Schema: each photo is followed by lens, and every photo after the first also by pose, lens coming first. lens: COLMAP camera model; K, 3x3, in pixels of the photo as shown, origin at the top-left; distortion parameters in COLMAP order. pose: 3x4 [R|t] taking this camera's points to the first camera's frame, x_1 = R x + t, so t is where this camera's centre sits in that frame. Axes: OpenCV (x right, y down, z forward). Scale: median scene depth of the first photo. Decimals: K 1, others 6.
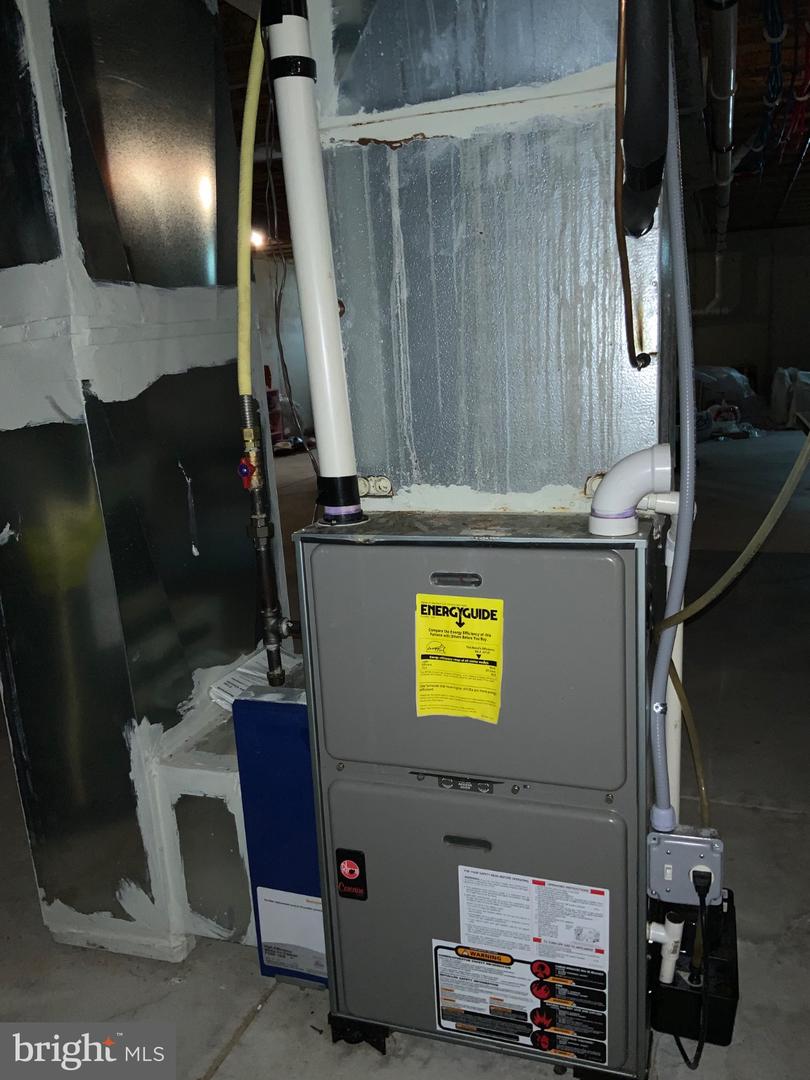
lens RADIAL K [[889.3, 0, 409.0], [0, 889.3, 542.2], [0, 0, 1]] dist [0.107904, -0.223645]
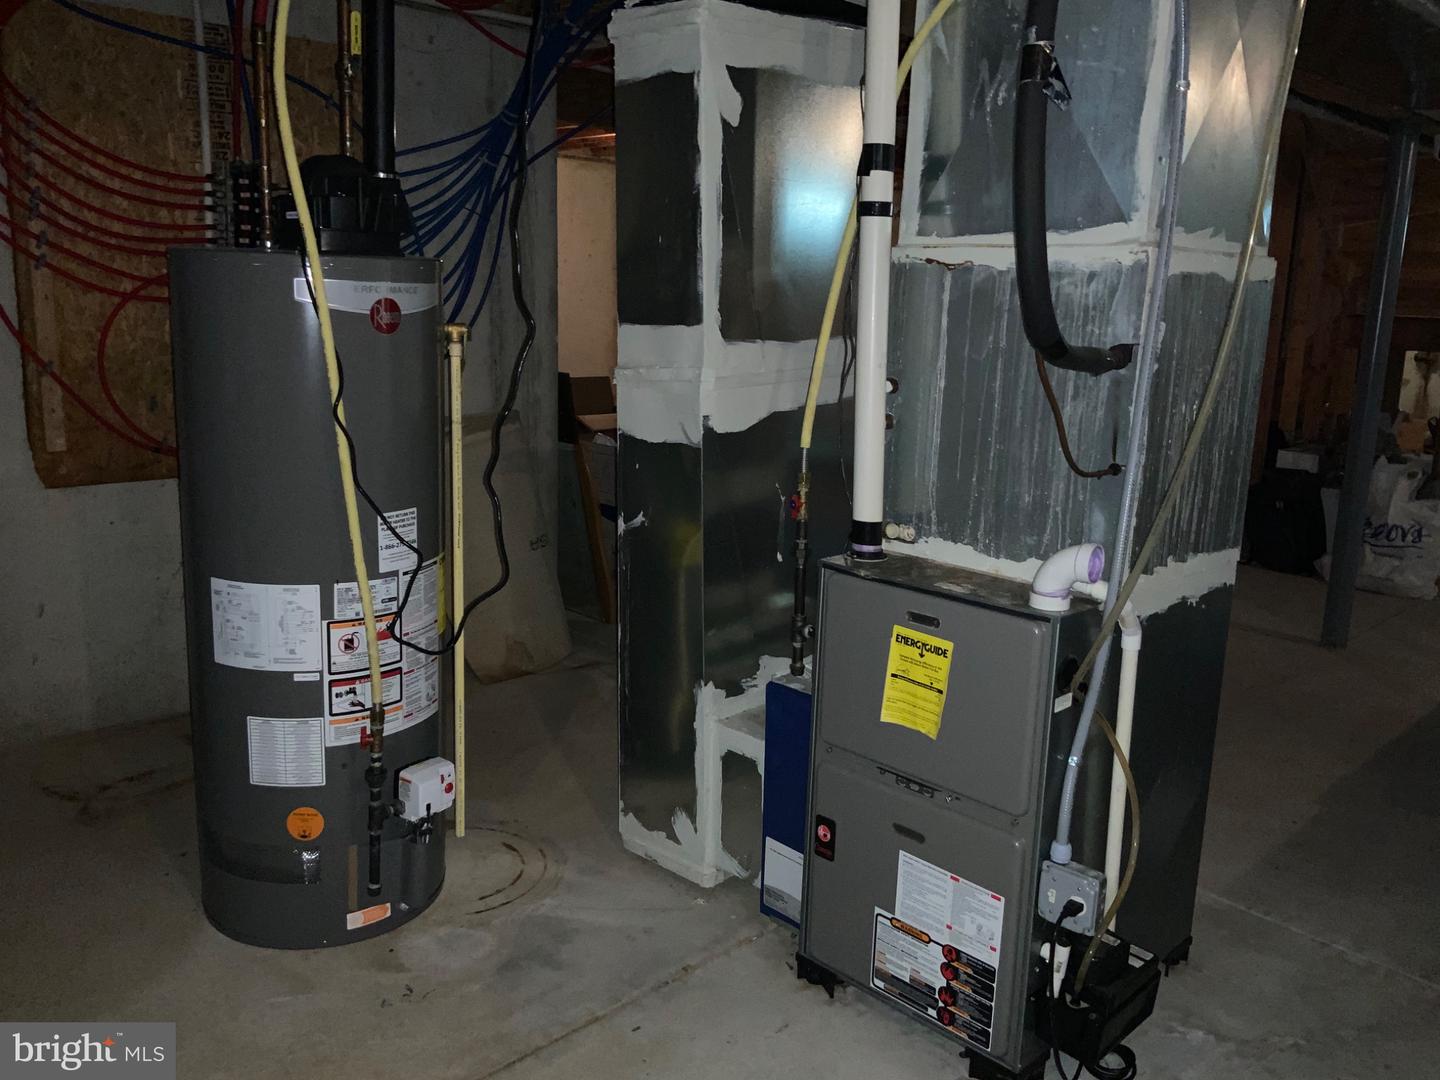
lens RADIAL K [[1185.7, 0, 721.5], [0, 1185.7, 538.4], [0, 0, 1]] dist [0.107904, -0.223645]
pose [[0.893767, 0.173743, -0.413513, 0.426462], [-0.173785, 0.984056, 0.037845, -0.076464], [0.413496, 0.038037, 0.909711, -0.585515]]
